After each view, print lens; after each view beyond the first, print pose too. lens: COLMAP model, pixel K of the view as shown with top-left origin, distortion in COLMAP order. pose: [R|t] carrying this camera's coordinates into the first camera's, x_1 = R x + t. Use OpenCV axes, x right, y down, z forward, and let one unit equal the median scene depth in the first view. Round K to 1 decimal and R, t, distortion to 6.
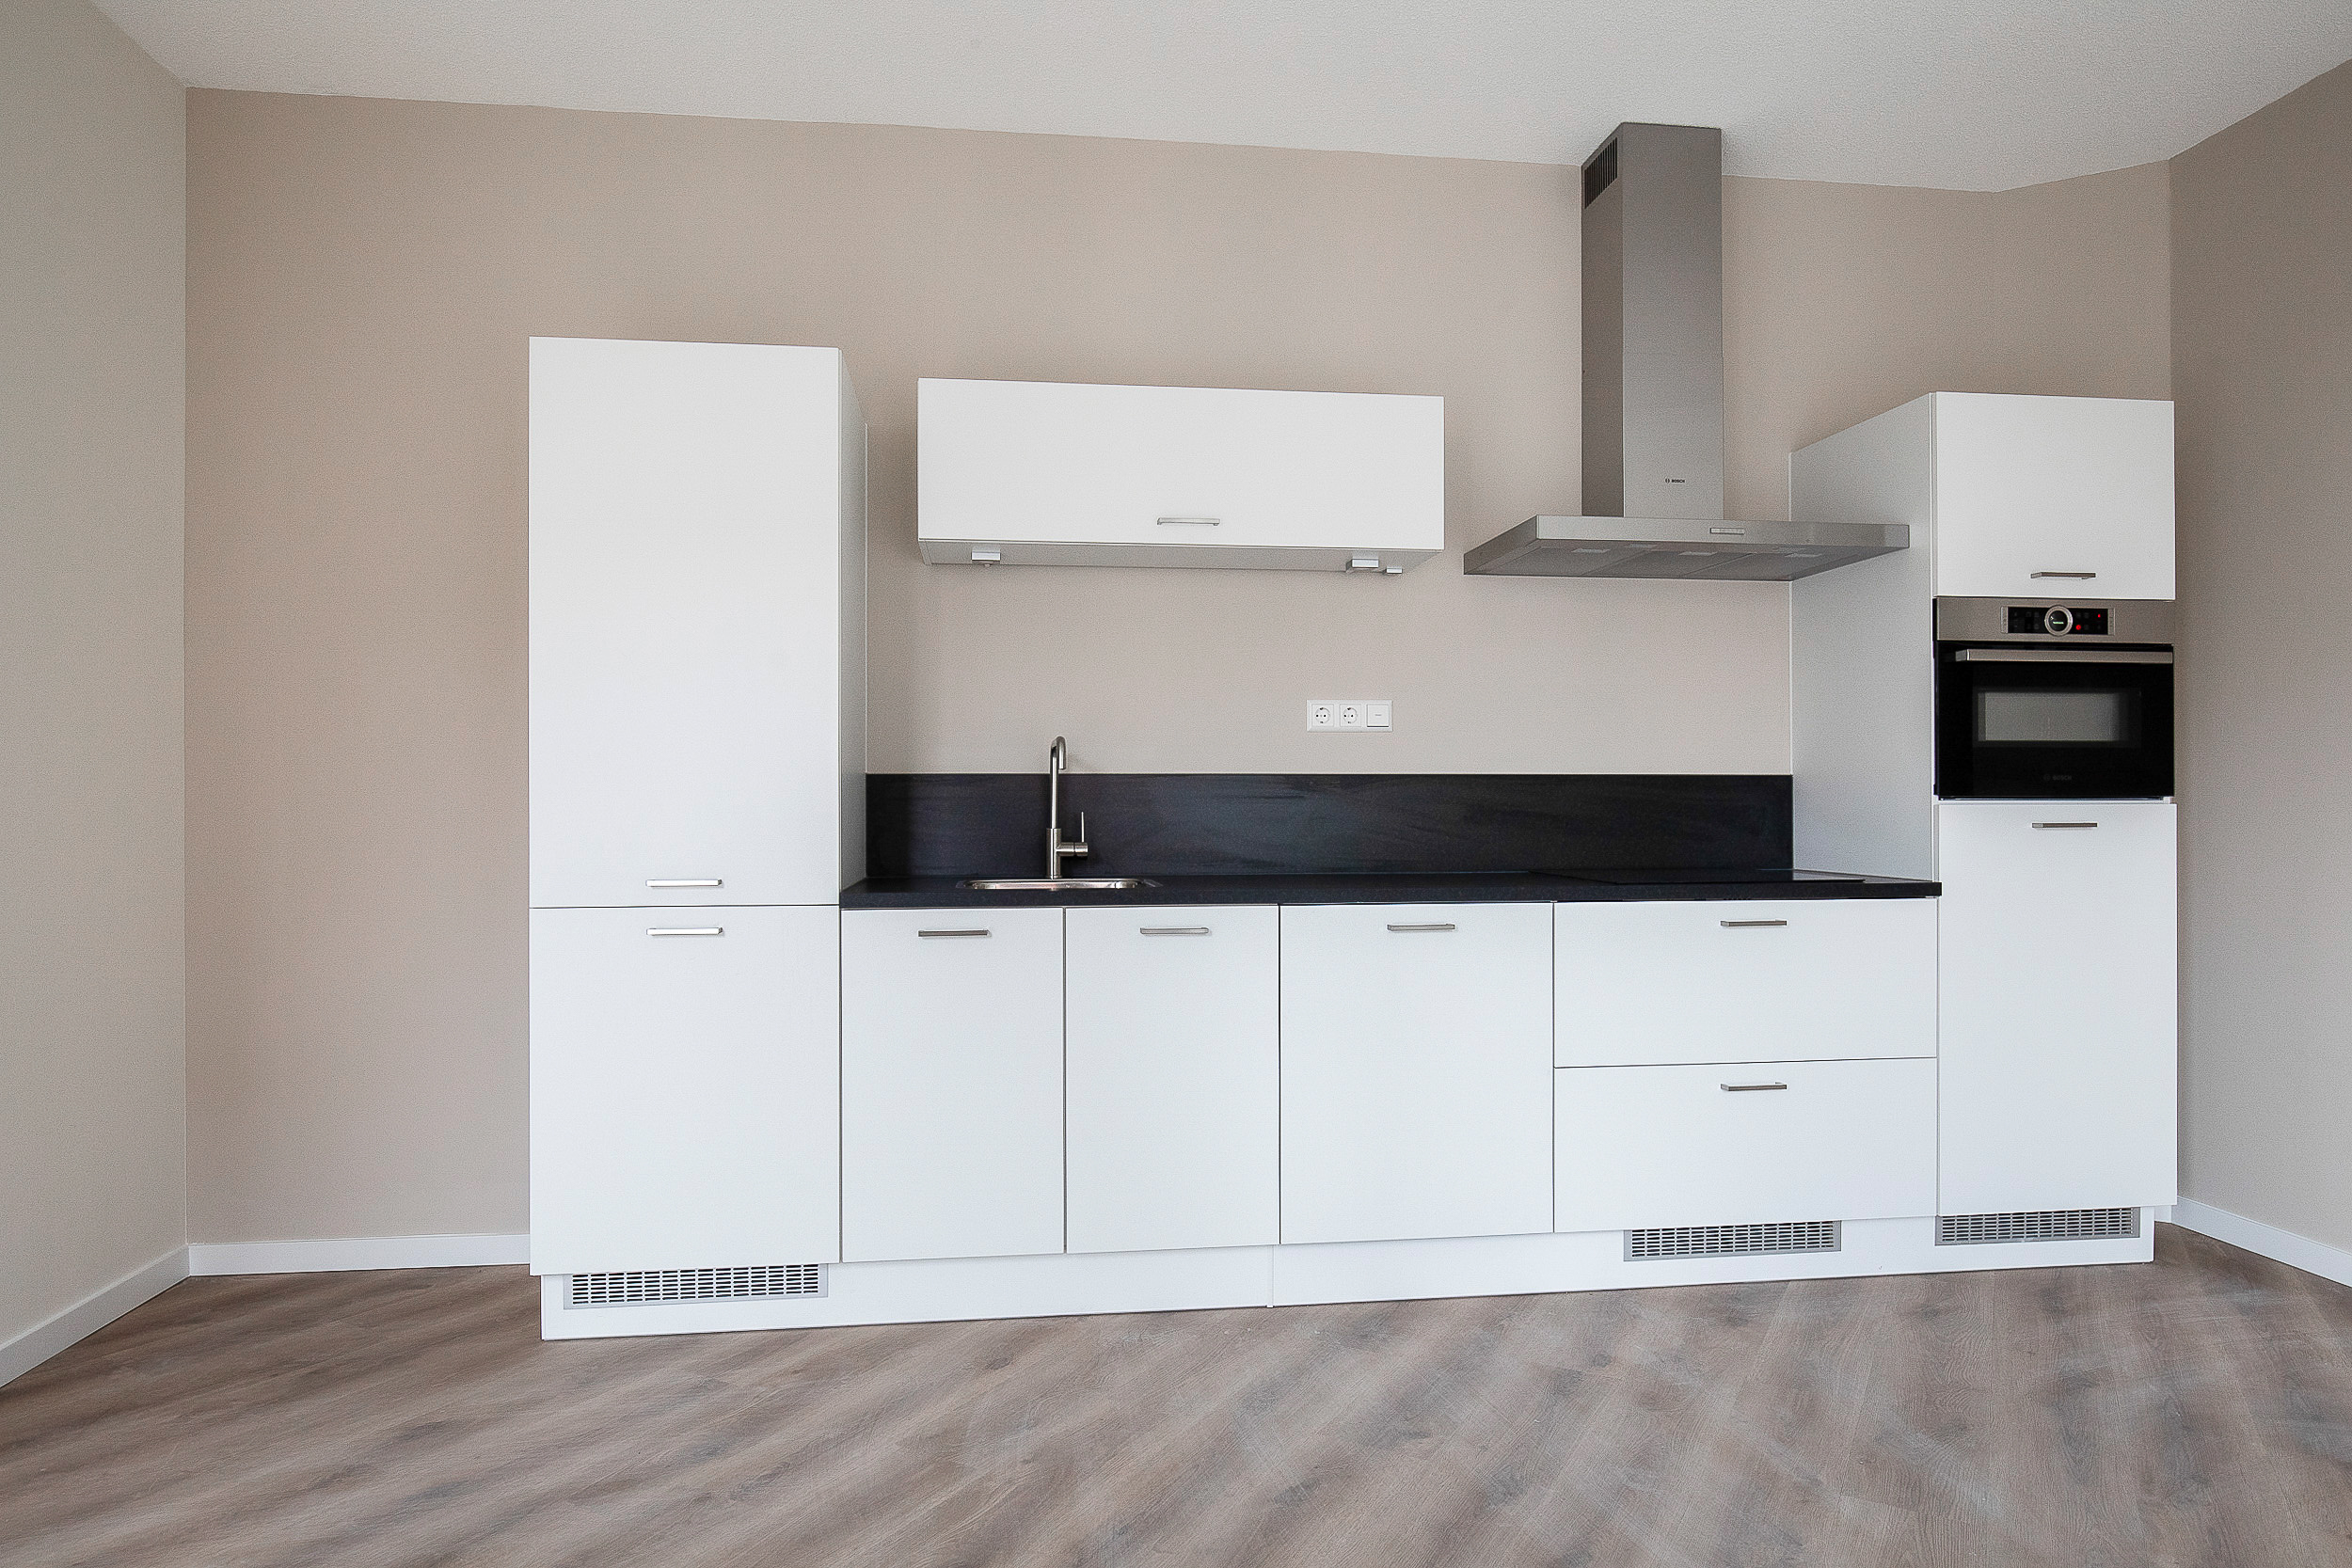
lens RADIAL K [[1426.7, 0, 1185.4], [0, 1426.7, 787.7], [0, 0, 1]] dist [-0.004818, -0.001328]
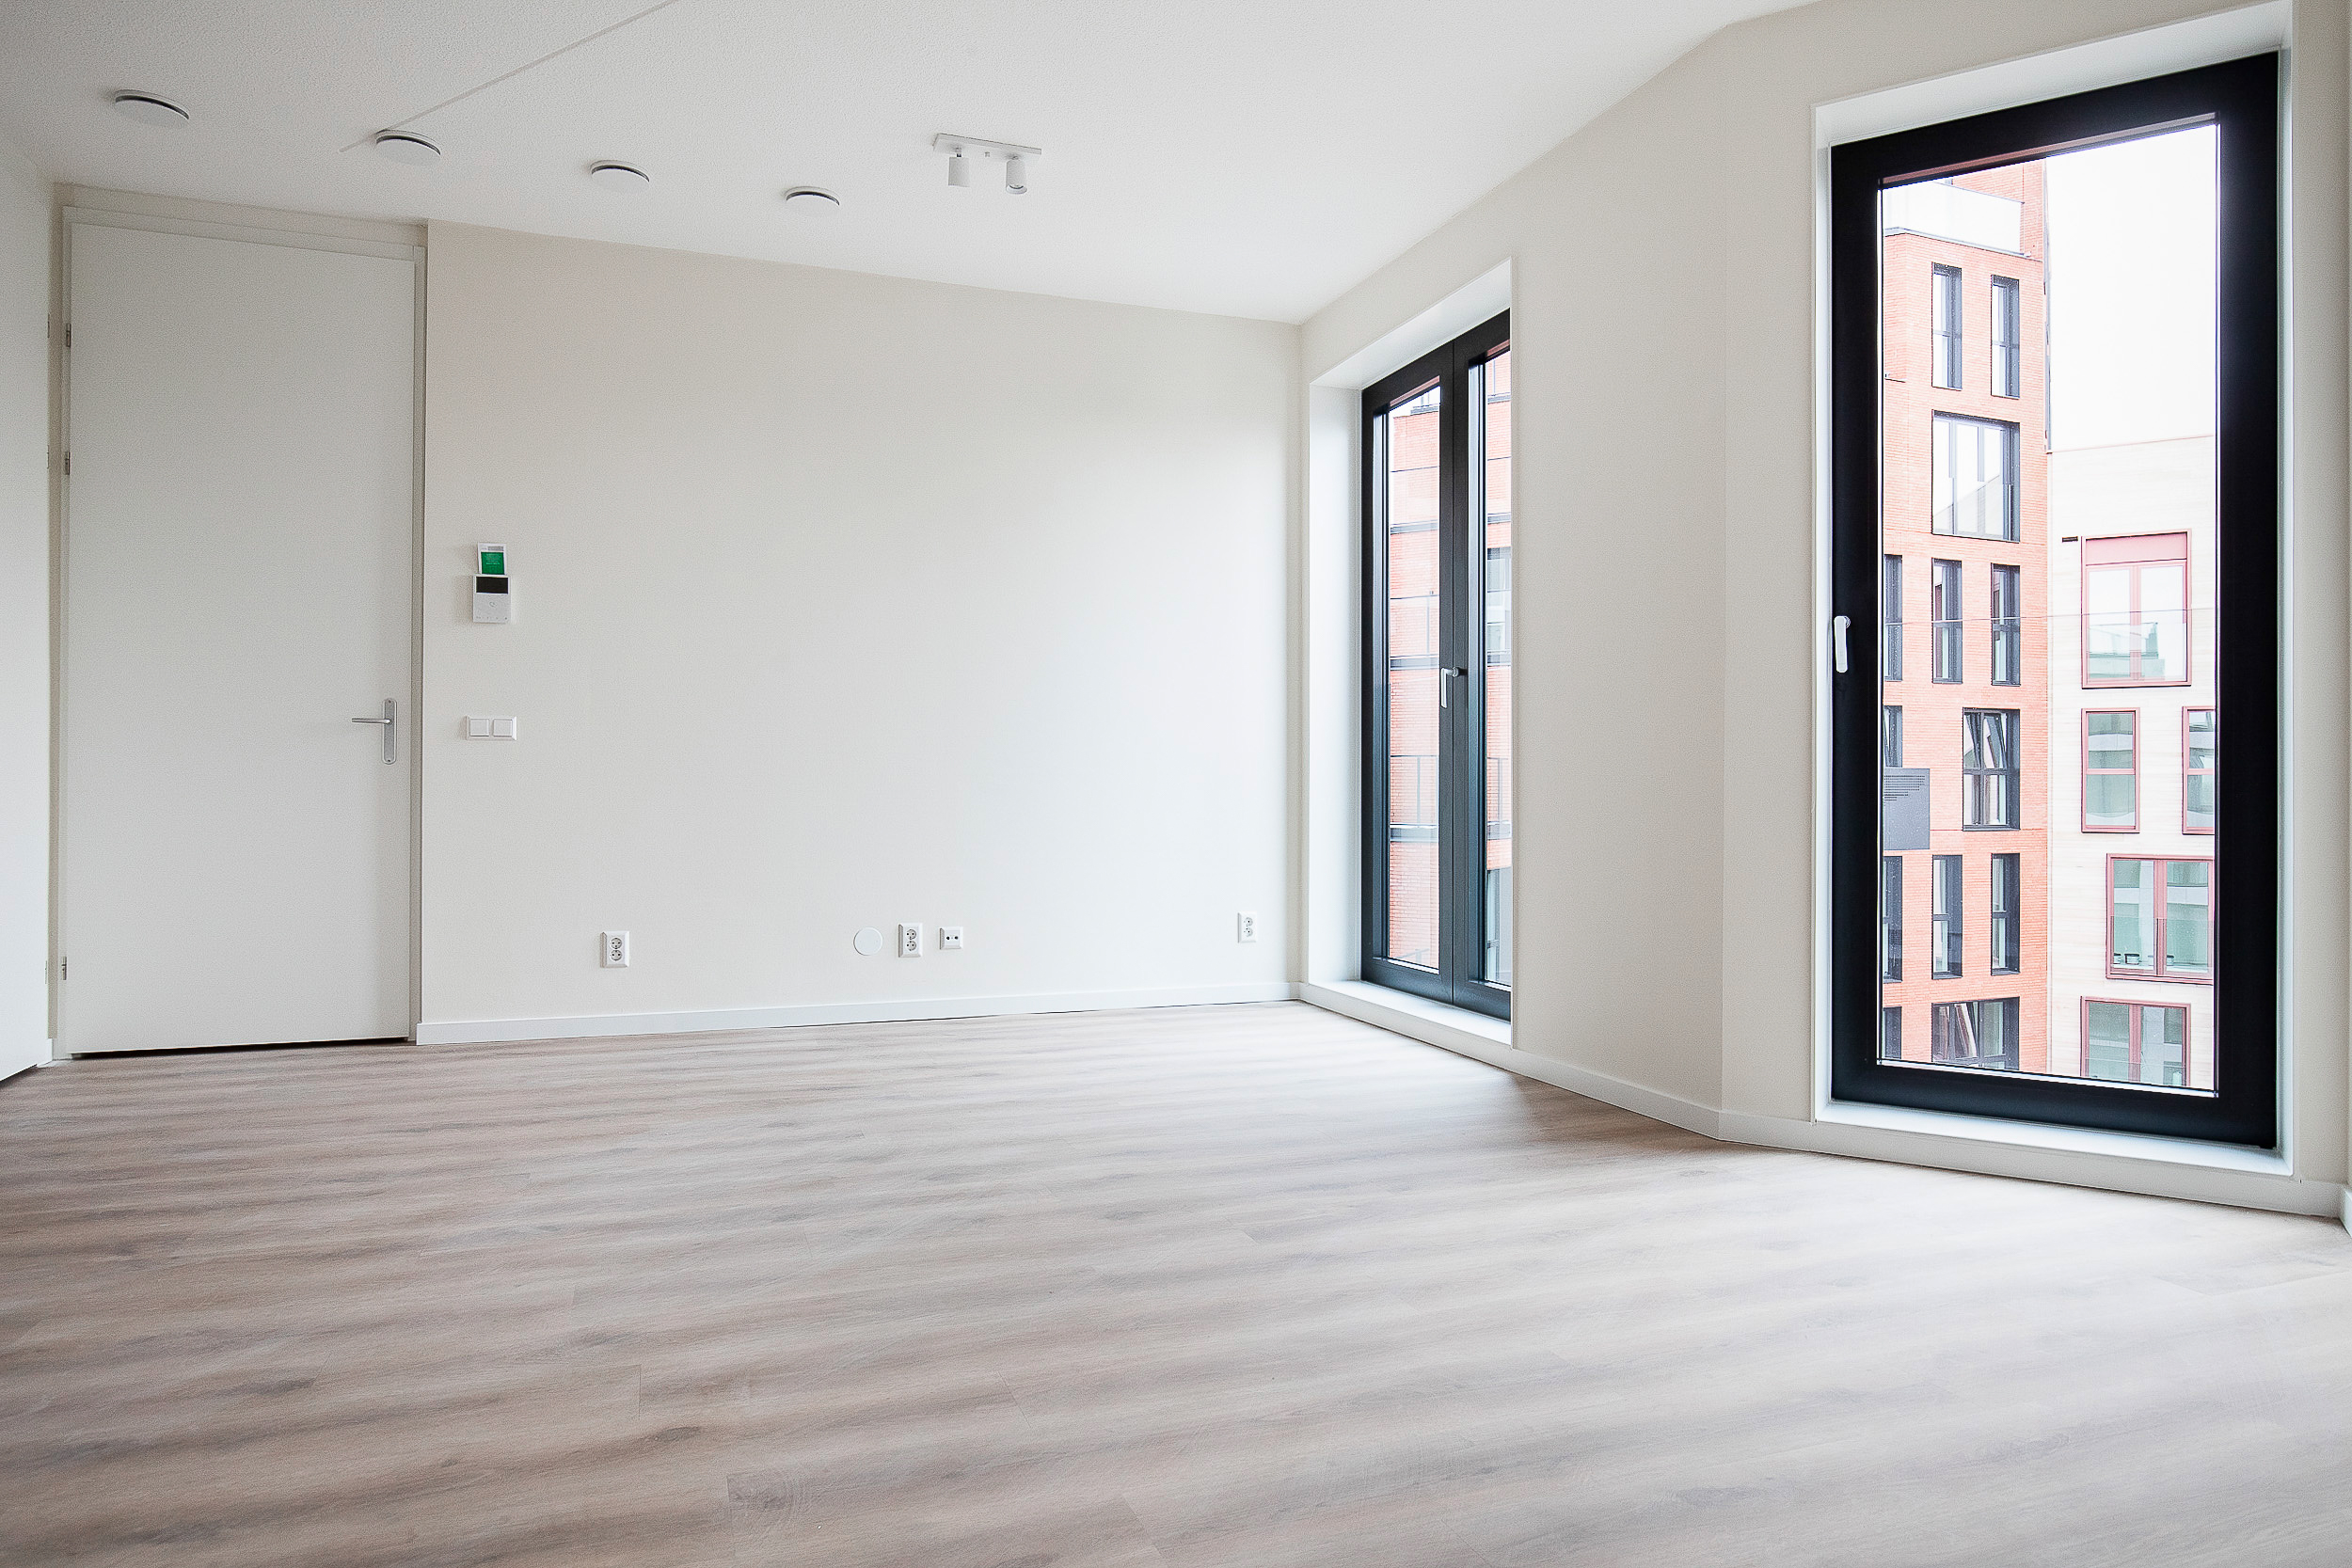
lens RADIAL K [[1426.7, 0, 1185.4], [0, 1426.7, 787.7], [0, 0, 1]] dist [-0.004818, -0.001328]
pose [[-0.770303, 0.002205, 0.637675, -0.544053], [-0.005606, 0.999932, -0.010229, 0.080926], [-0.637654, -0.011454, -0.770238, 0.855581]]
